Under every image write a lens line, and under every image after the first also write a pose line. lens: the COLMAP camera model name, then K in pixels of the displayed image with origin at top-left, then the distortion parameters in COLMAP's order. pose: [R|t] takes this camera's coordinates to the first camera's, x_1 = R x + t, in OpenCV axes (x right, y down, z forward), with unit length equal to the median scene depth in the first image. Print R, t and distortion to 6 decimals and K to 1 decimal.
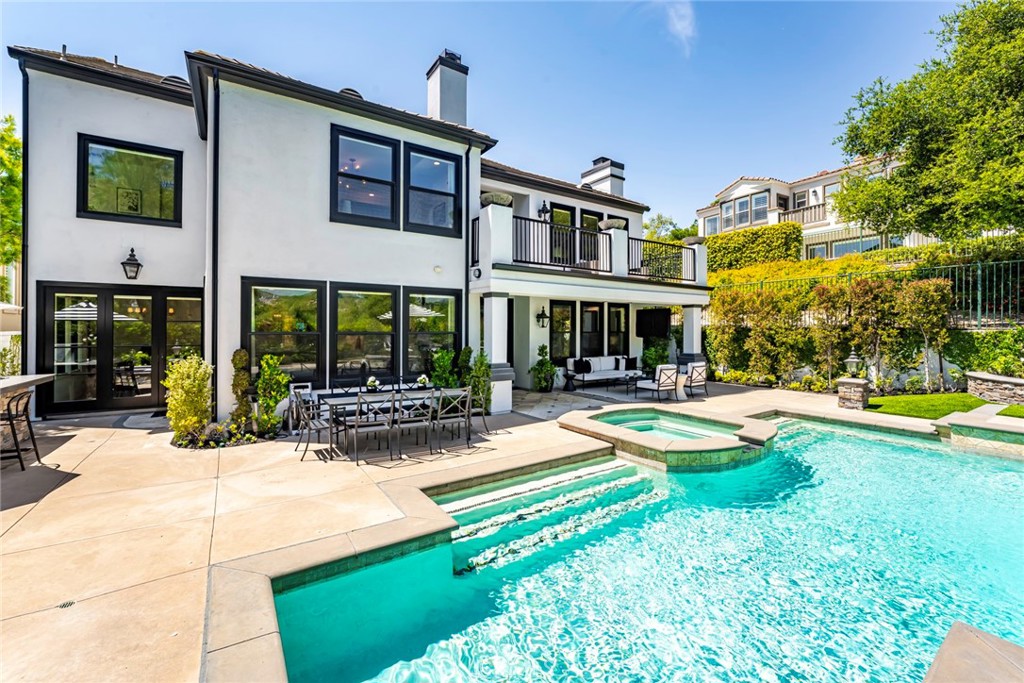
lens RADIAL K [[419.3, 0, 503.4], [0, 419.3, 328.2], [0, 0, 1]] dist [-0.019865, 0.002559]
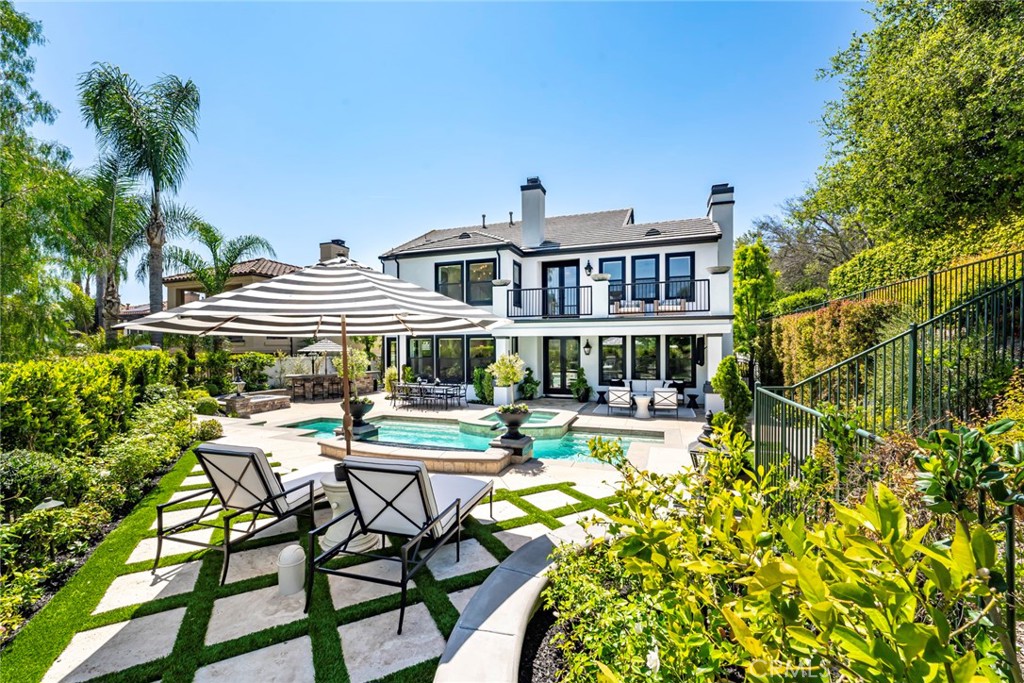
lens RADIAL K [[419.3, 0, 507.1], [0, 419.3, 342.7], [0, 0, 1]] dist [-0.019865, 0.002559]
pose [[0.592385, -0.013342, -0.805545, 1.396944], [0.004757, 0.999903, -0.013063, -0.033191], [0.805641, 0.003907, 0.592391, -0.004547]]
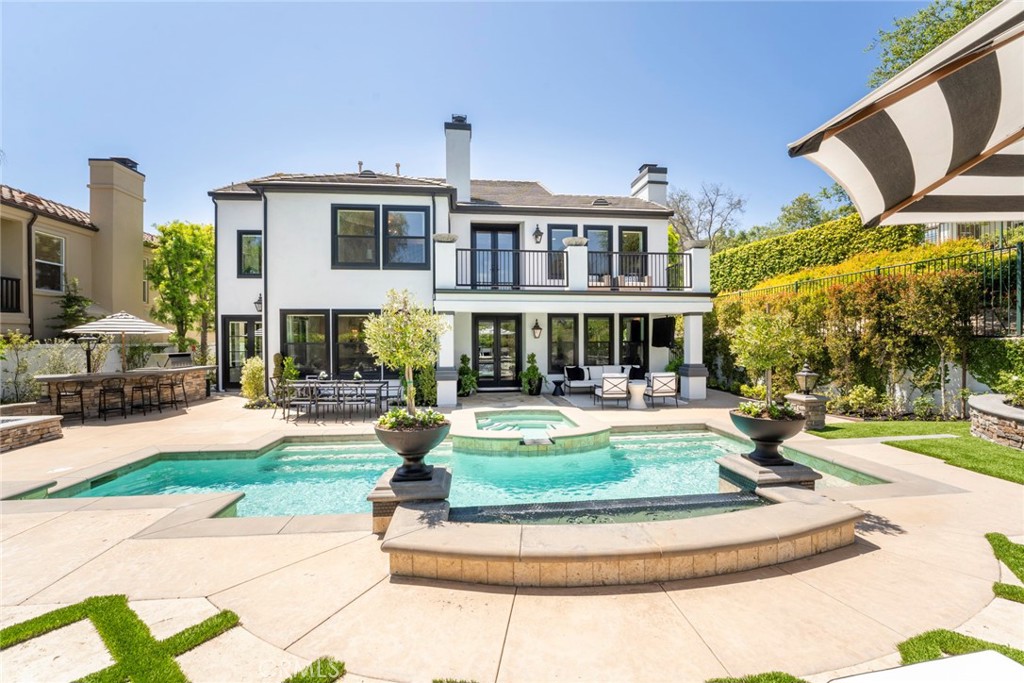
lens RADIAL K [[419.3, 0, 506.7], [0, 419.3, 340.4], [0, 0, 1]] dist [-0.019865, 0.002559]
pose [[0.883079, -0.005404, -0.469192, 0.748265], [0.006236, 0.999981, 0.000219, 0.004985], [0.469182, -0.003119, 0.883096, -0.036070]]
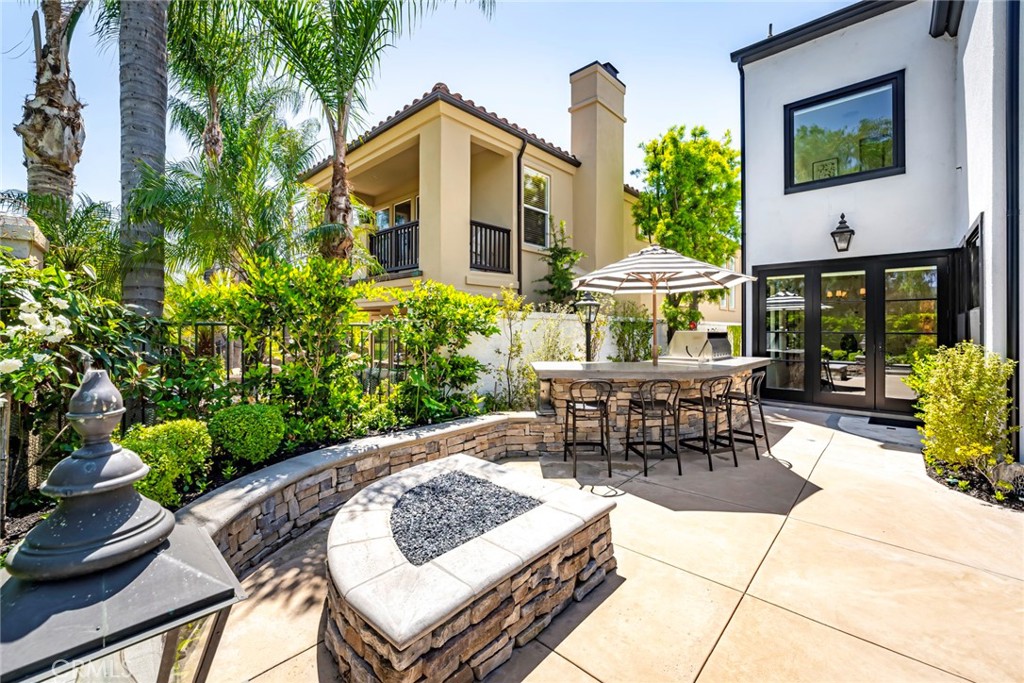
lens RADIAL K [[419.3, 0, 511.7], [0, 419.3, 321.0], [0, 0, 1]] dist [-0.019865, 0.002559]
pose [[0.237506, -0.016565, -0.971245, -0.240615], [-0.007143, 0.999798, -0.018799, 0.039723], [0.971360, 0.011403, 0.237340, 0.152113]]
